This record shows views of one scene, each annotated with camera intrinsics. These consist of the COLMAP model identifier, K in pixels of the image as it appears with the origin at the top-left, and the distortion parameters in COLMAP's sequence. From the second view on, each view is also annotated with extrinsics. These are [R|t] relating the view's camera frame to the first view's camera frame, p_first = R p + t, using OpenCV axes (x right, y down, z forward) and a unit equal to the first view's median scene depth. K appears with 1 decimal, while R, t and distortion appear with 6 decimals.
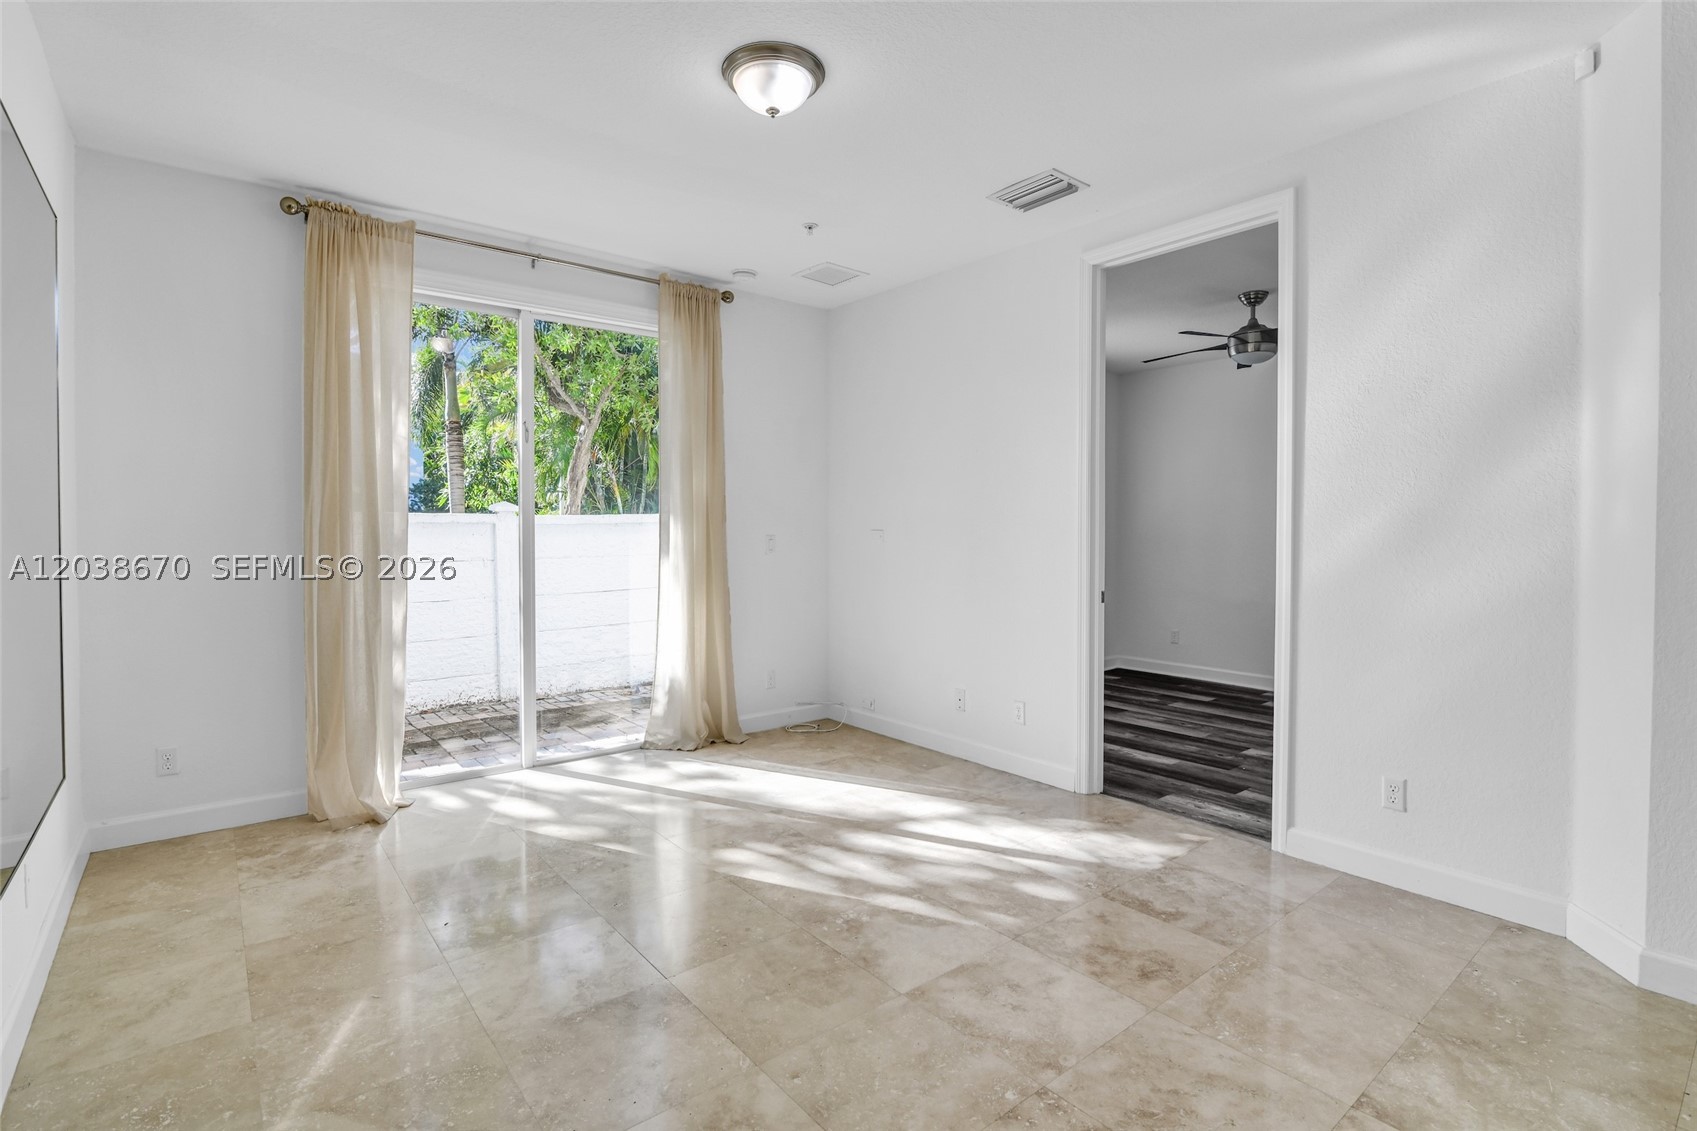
lens RADIAL K [[799.5, 0, 846.1], [0, 799.5, 557.7], [0, 0, 1]] dist [-0.021228, 0.001474]
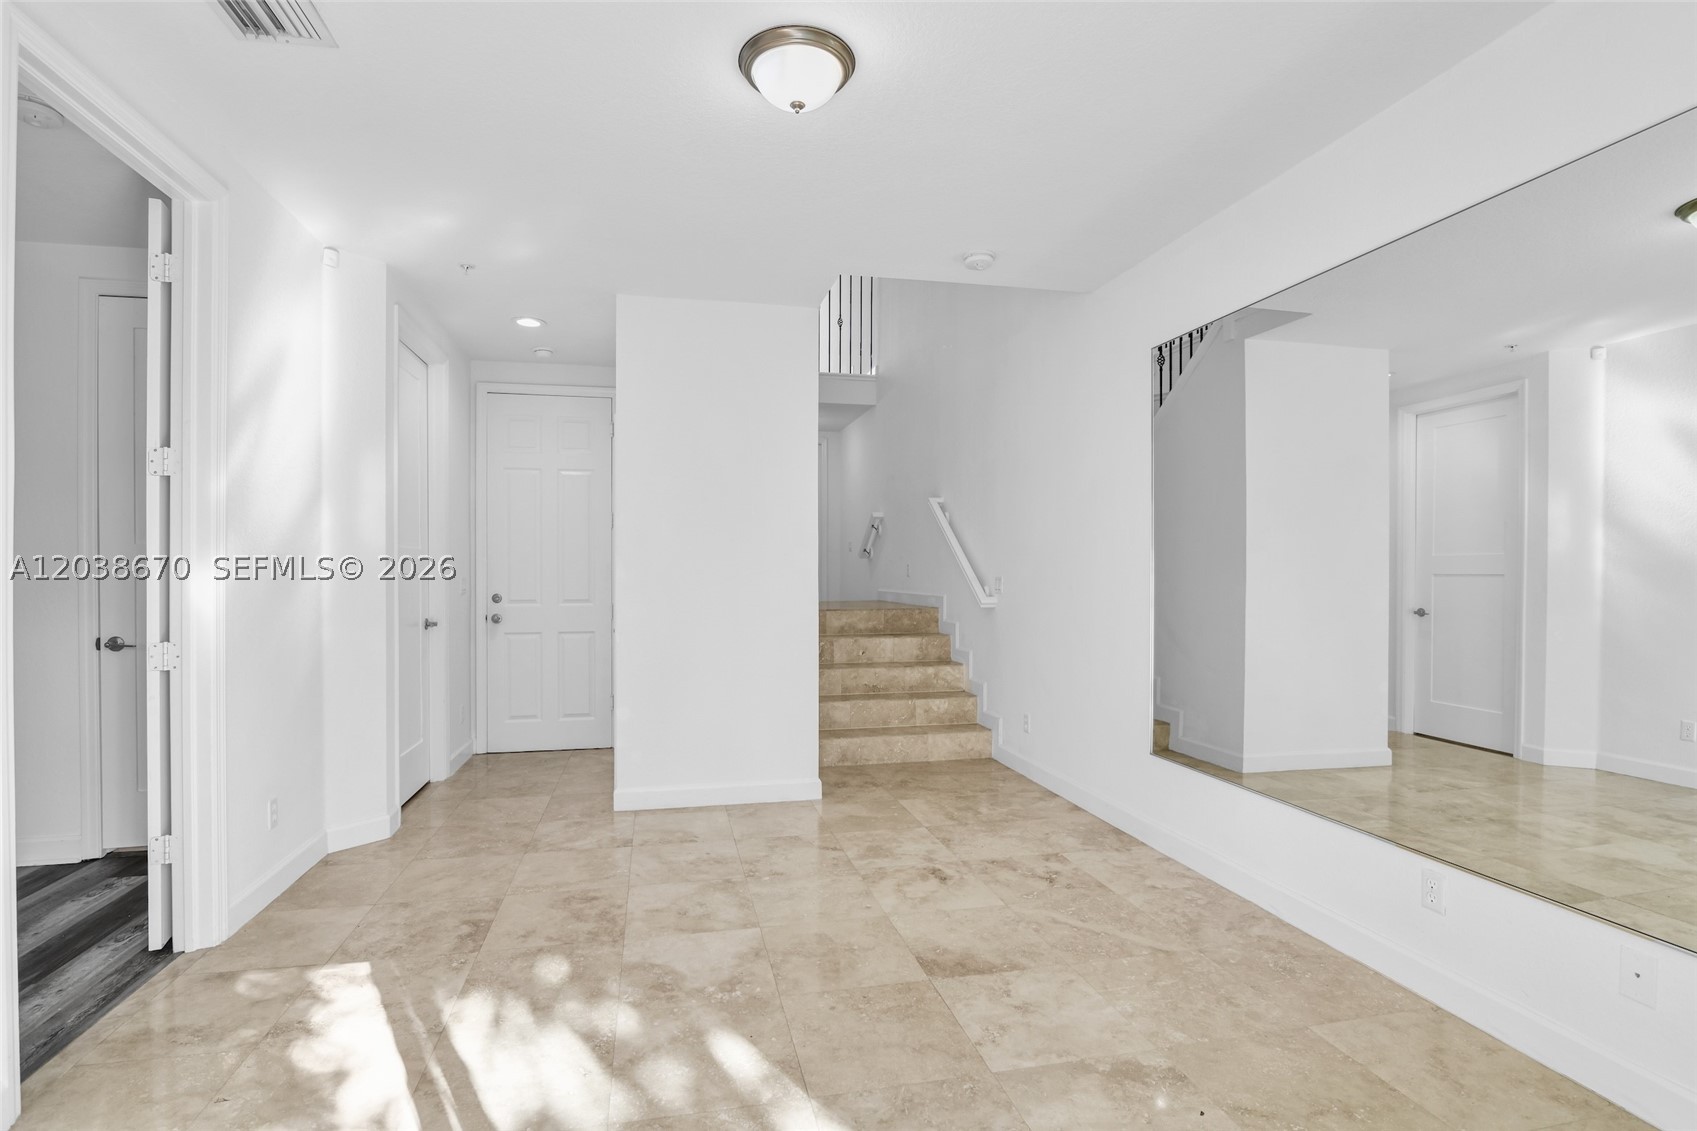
lens RADIAL K [[799.5, 0, 844.3], [0, 799.5, 567.1], [0, 0, 1]] dist [-0.021228, 0.001474]
pose [[-0.899066, 0.000434, 0.437814, -0.606958], [0.014234, 0.999500, 0.028238, -0.068922], [-0.437583, 0.031619, -0.898622, 2.042379]]
